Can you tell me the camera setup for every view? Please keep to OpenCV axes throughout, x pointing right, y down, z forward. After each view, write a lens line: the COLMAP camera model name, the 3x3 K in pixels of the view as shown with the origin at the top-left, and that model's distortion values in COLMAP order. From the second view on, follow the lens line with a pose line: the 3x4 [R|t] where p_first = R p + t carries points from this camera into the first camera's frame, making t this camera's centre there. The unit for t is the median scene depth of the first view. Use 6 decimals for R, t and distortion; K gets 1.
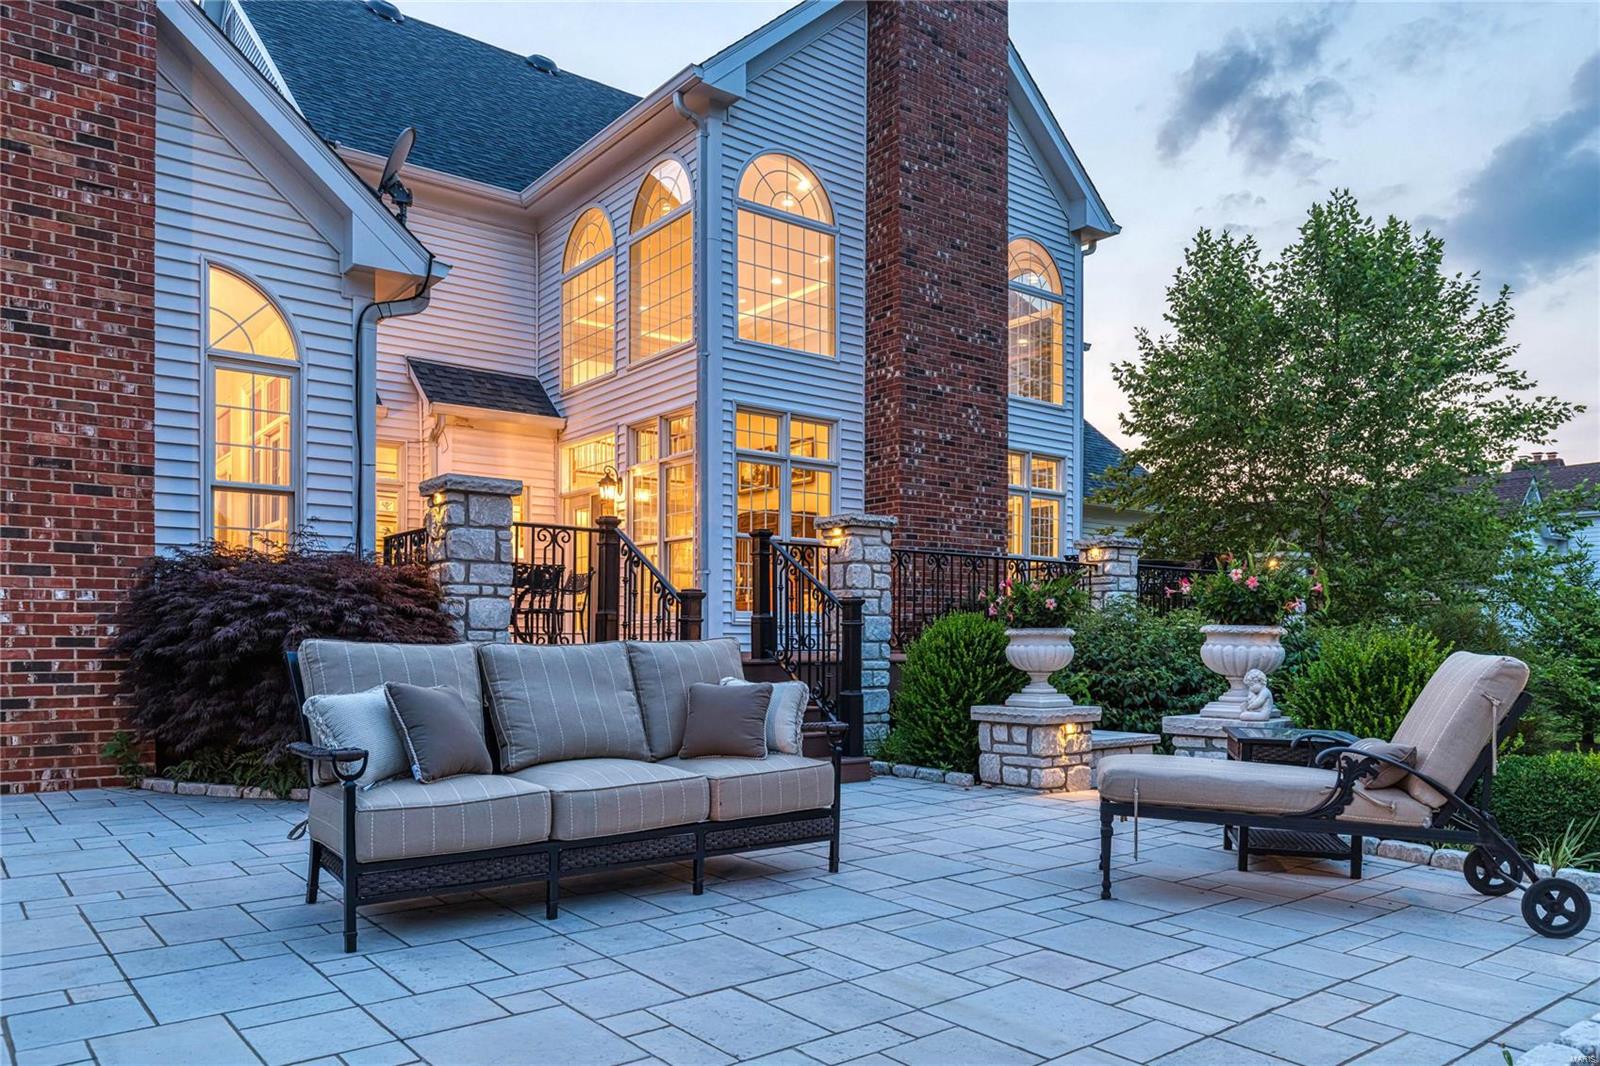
lens RADIAL K [[1121.6, 0, 796.3], [0, 1121.6, 649.0], [0, 0, 1]] dist [0.003555, -0.000616]
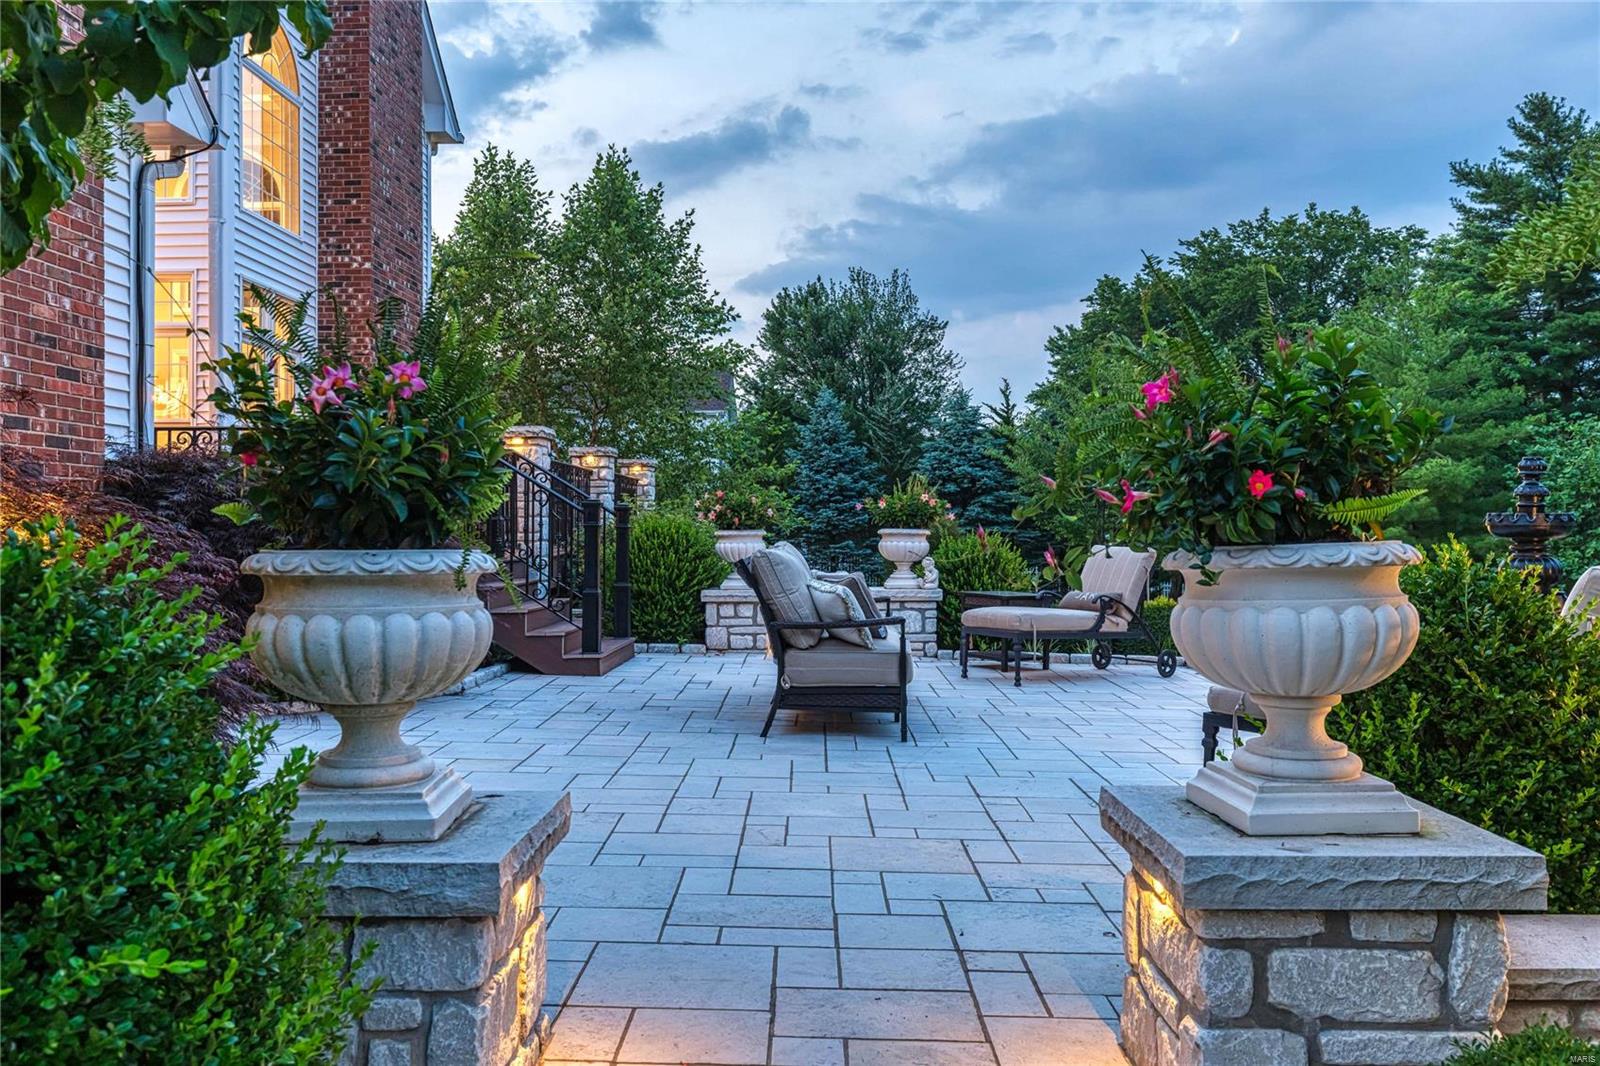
lens RADIAL K [[1314.3, 0, 800.0], [0, 1314.3, 533.0], [0, 0, 1]] dist [-0.002284, -0.002076]
pose [[0.649121, -0.006682, 0.760656, -0.907726], [0.008521, 0.999963, 0.001512, -0.016236], [-0.760638, 0.005500, 0.649153, -0.055230]]
